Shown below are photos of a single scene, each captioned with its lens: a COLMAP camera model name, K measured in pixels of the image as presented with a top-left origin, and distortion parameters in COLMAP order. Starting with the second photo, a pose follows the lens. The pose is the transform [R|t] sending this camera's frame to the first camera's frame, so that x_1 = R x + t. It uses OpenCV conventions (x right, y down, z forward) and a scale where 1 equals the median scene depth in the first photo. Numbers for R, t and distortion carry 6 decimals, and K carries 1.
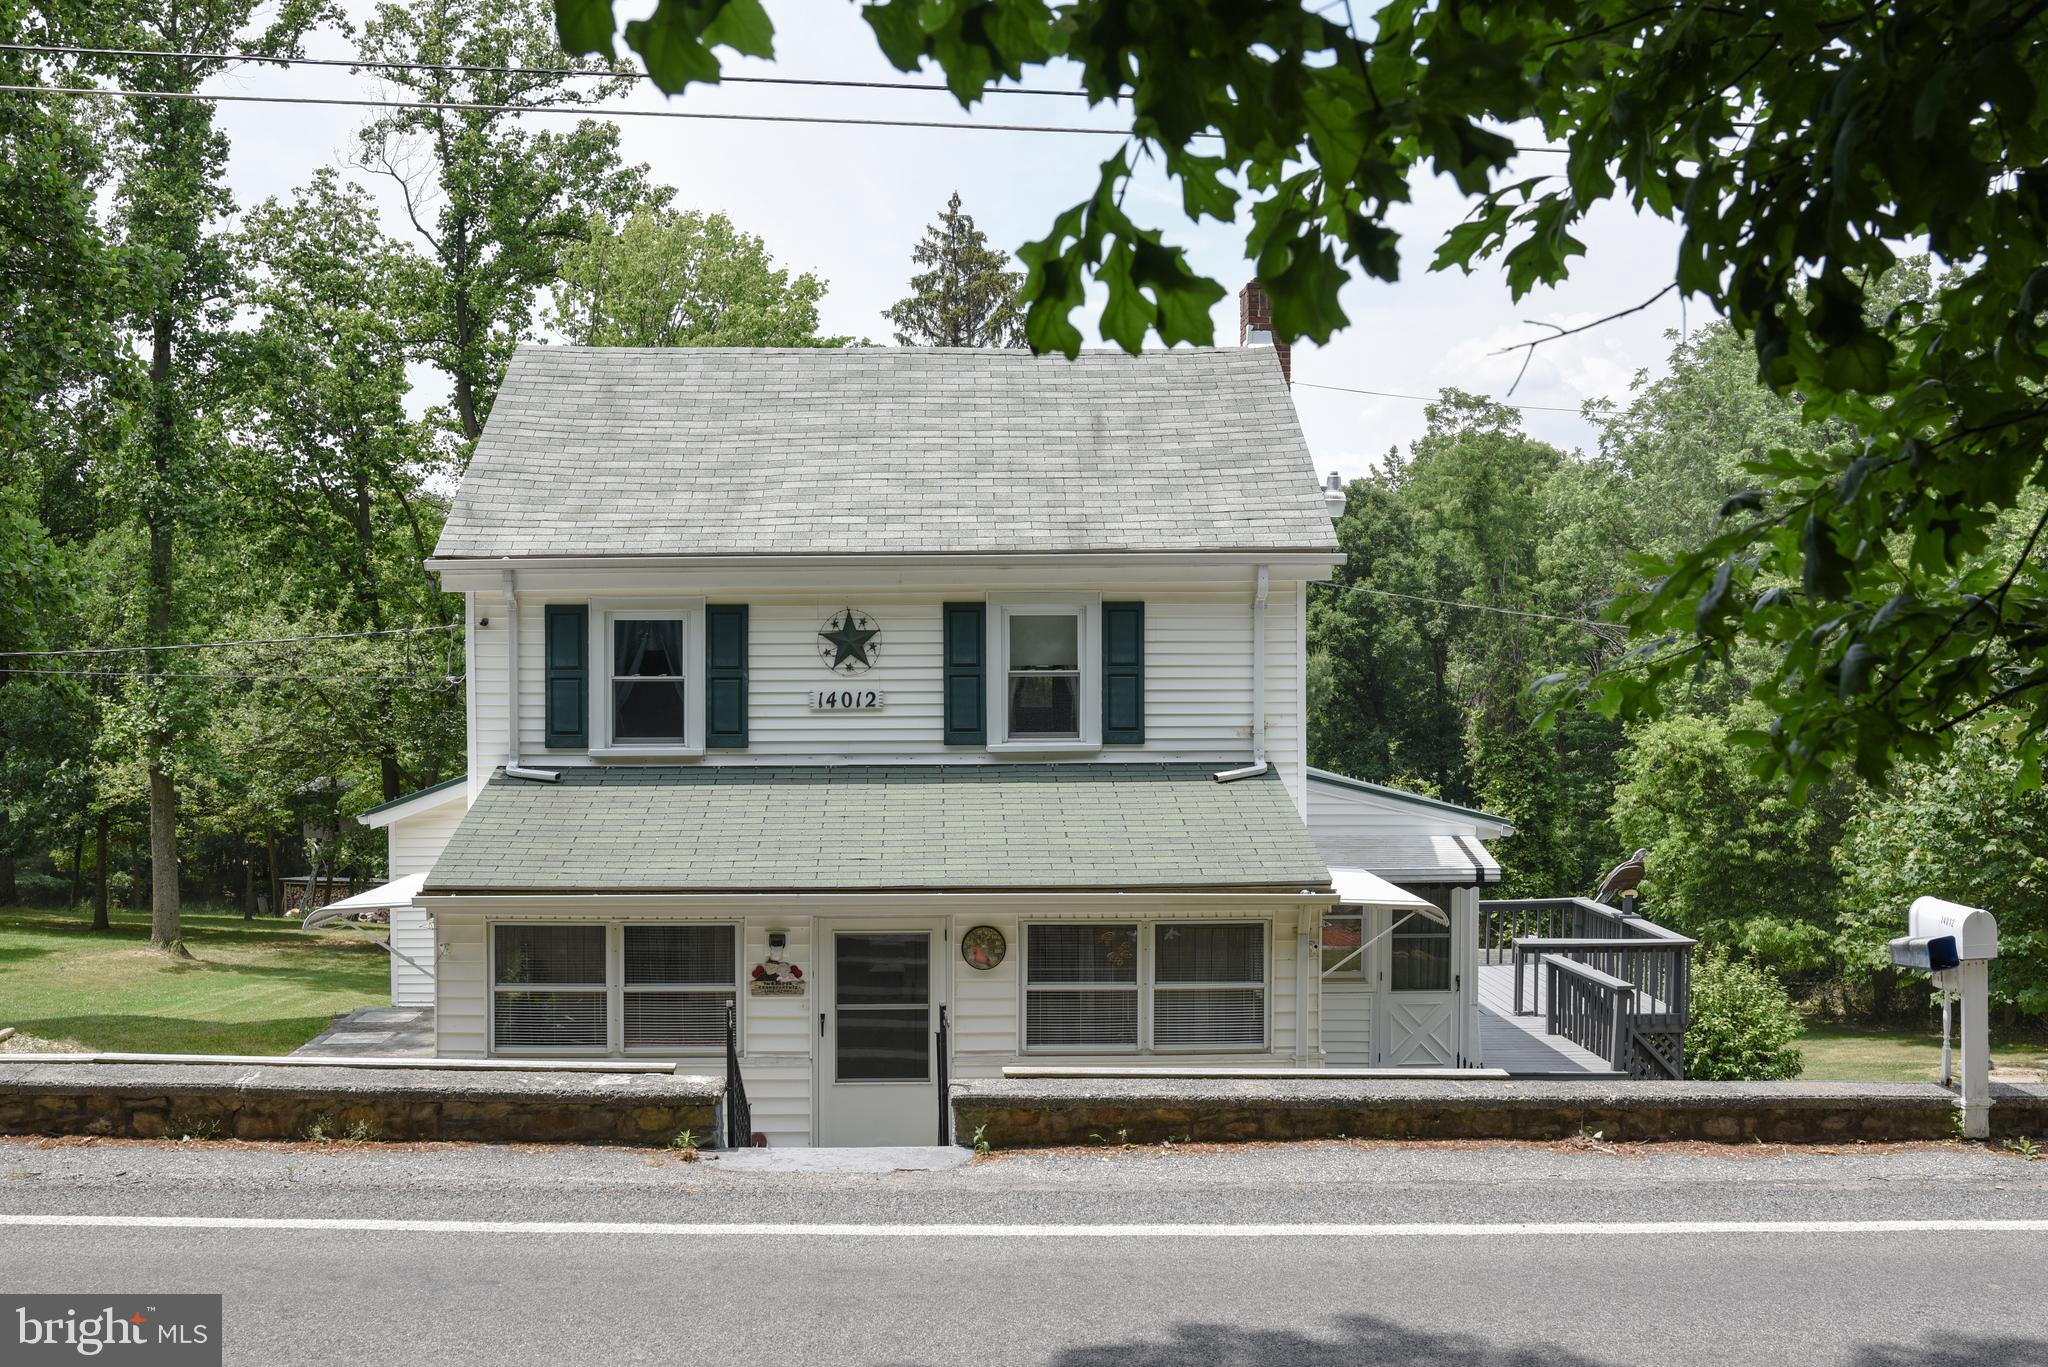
lens RADIAL K [[1956.8, 0, 1024.0], [0, 1956.8, 683.5], [0, 0, 1]] dist [-0.066756, 0.008928]
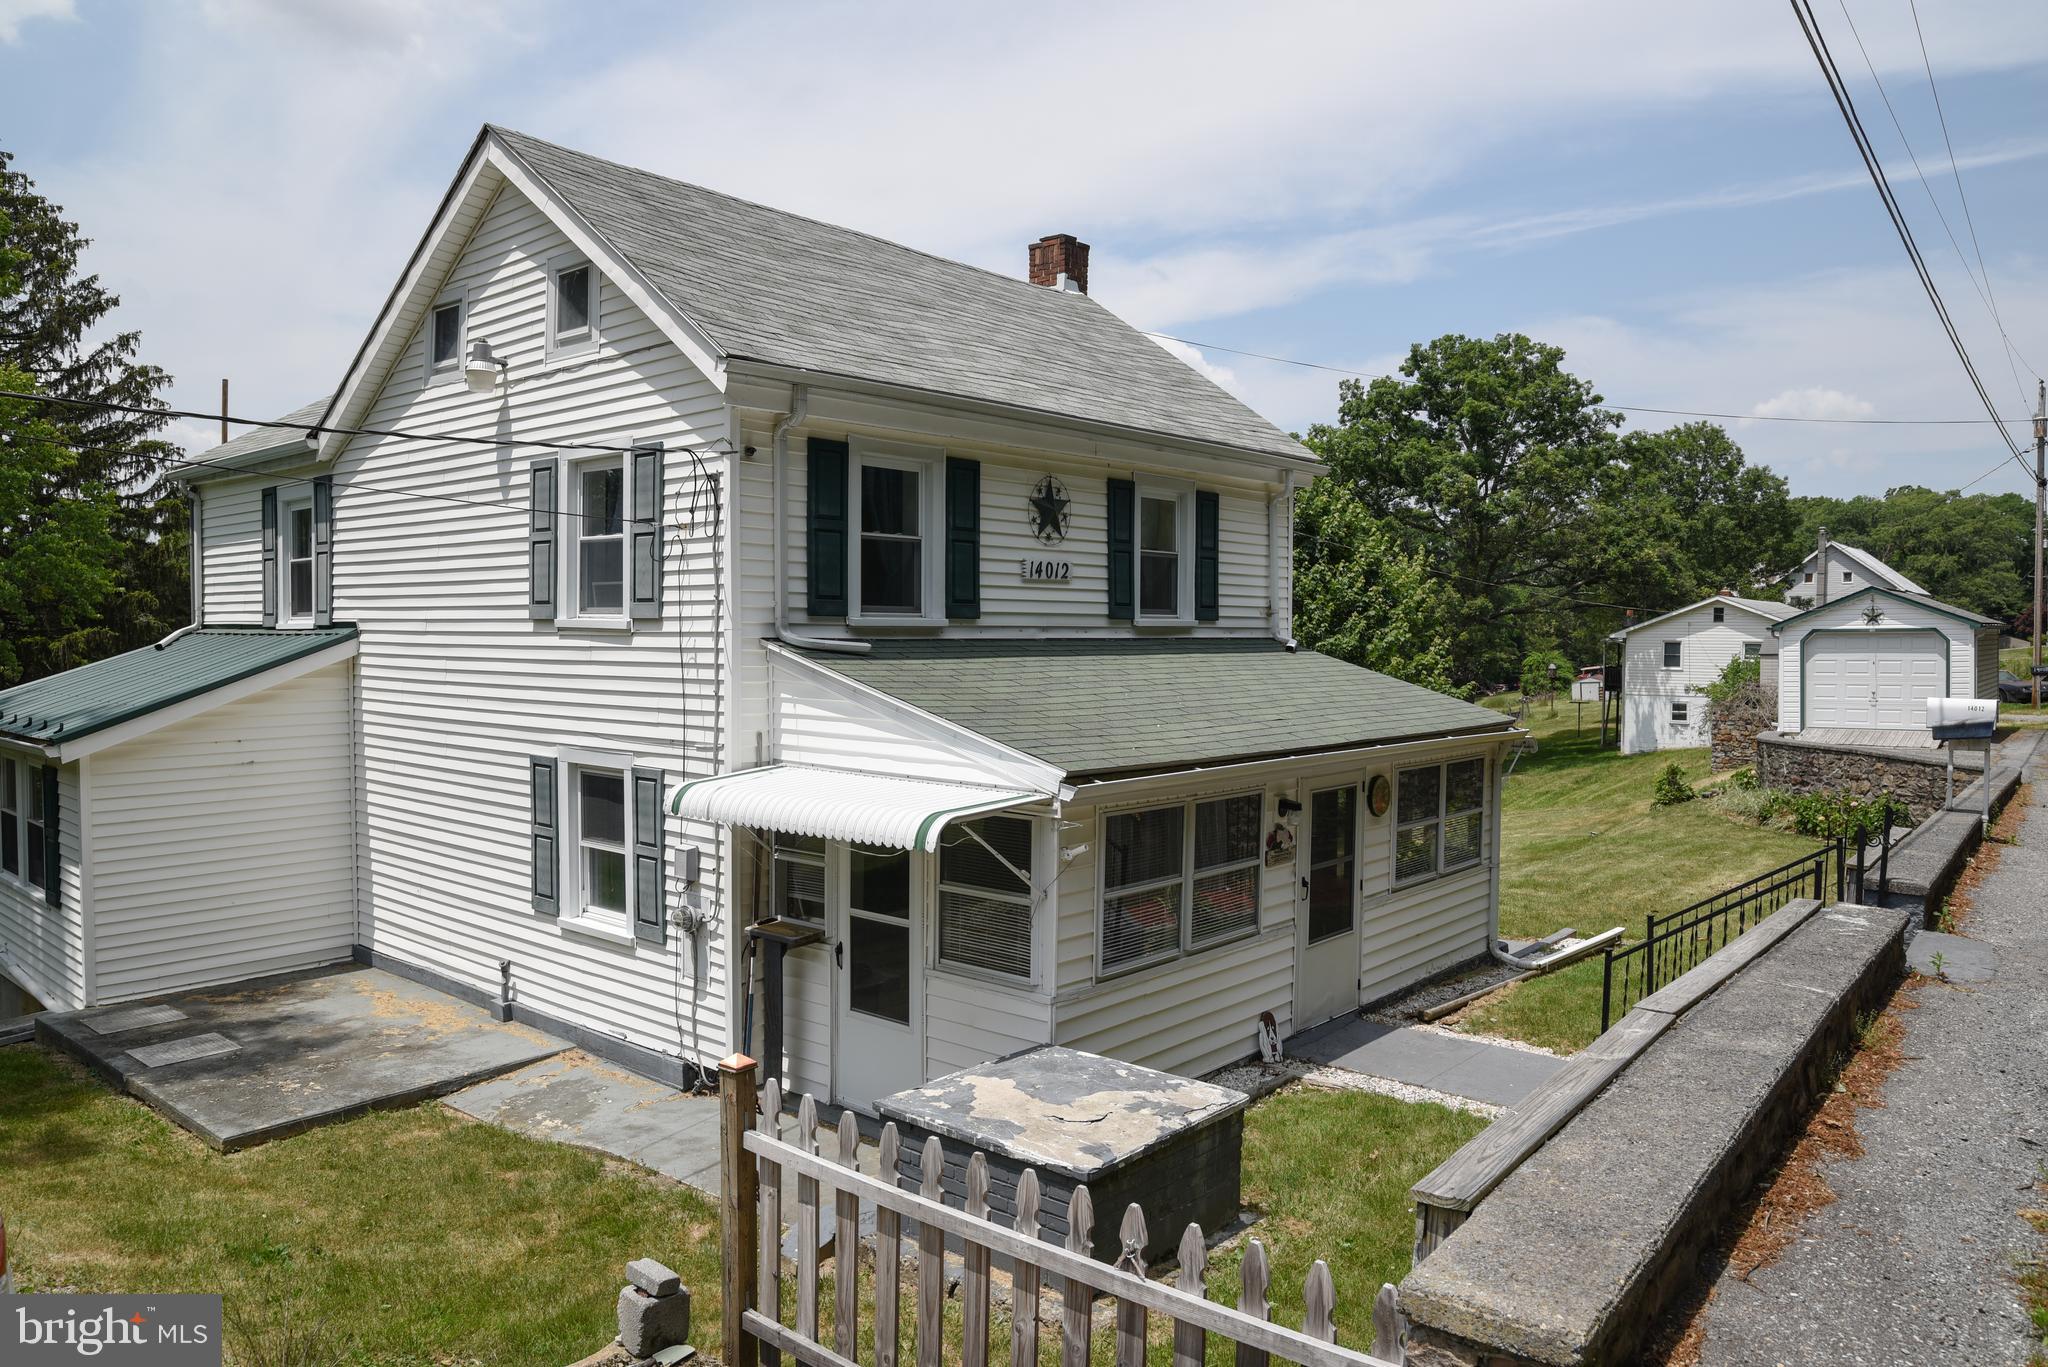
lens RADIAL K [[1399.0, 0, 1024.0], [0, 1399.0, 683.5], [0, 0, 1]] dist [-0.122560, 0.095866]
pose [[0.684093, -0.020834, 0.729097, -0.600151], [0.006208, 0.999722, 0.022742, 0.048165], [-0.729368, -0.011031, 0.684032, 0.539551]]
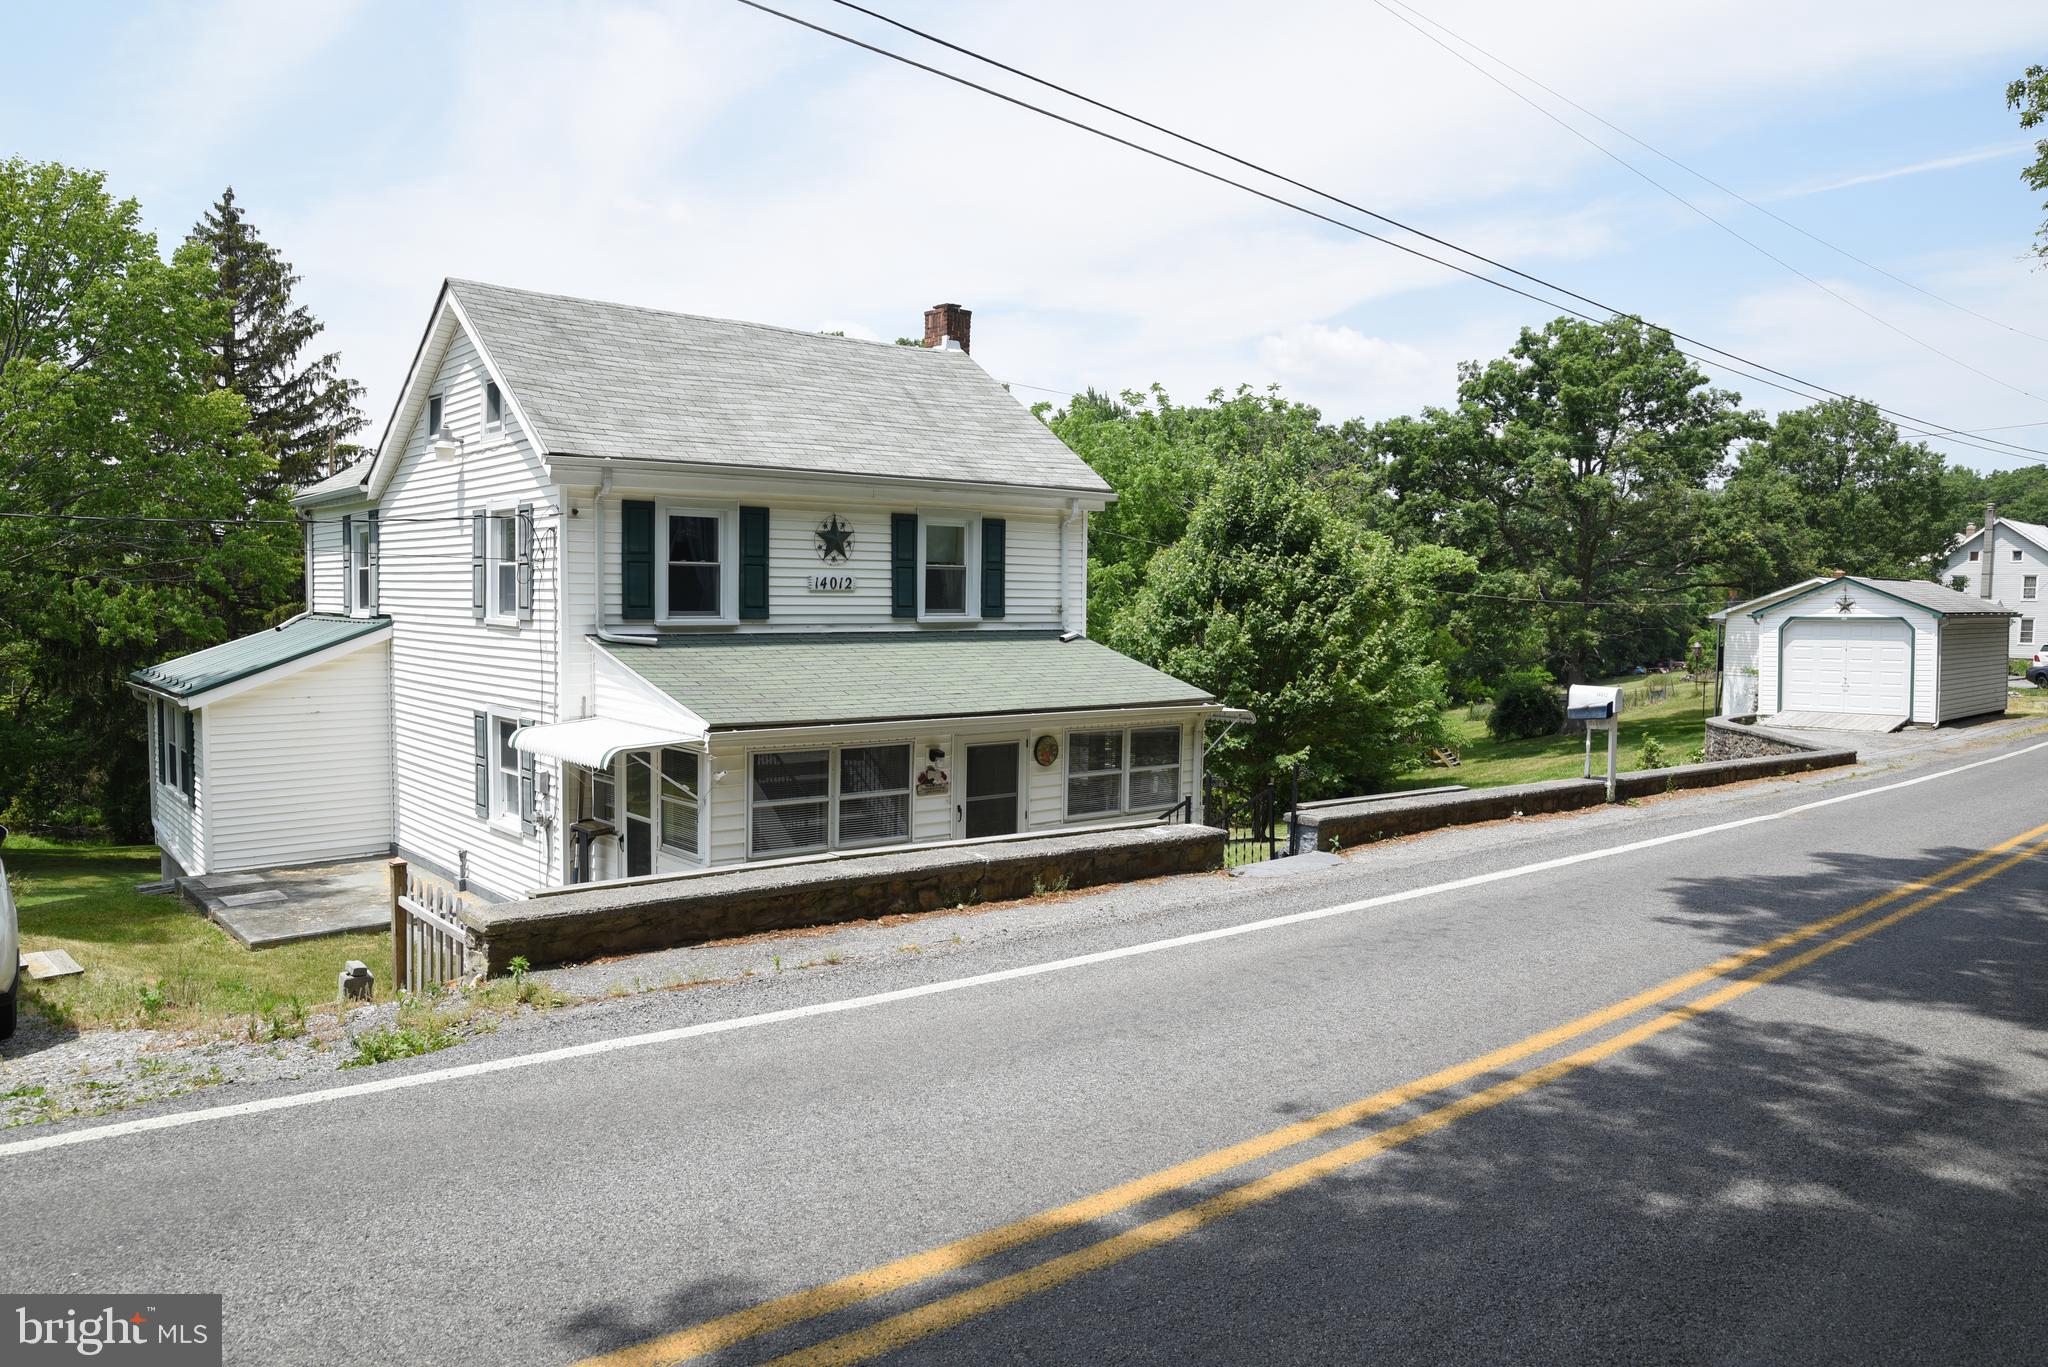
lens RADIAL K [[1399.0, 0, 1024.0], [0, 1399.0, 683.5], [0, 0, 1]] dist [-0.122560, 0.095866]
pose [[0.784016, -0.025913, 0.620200, -0.578879], [-0.002535, 0.998986, 0.044944, 0.033496], [-0.620736, -0.036809, 0.783155, 0.174613]]
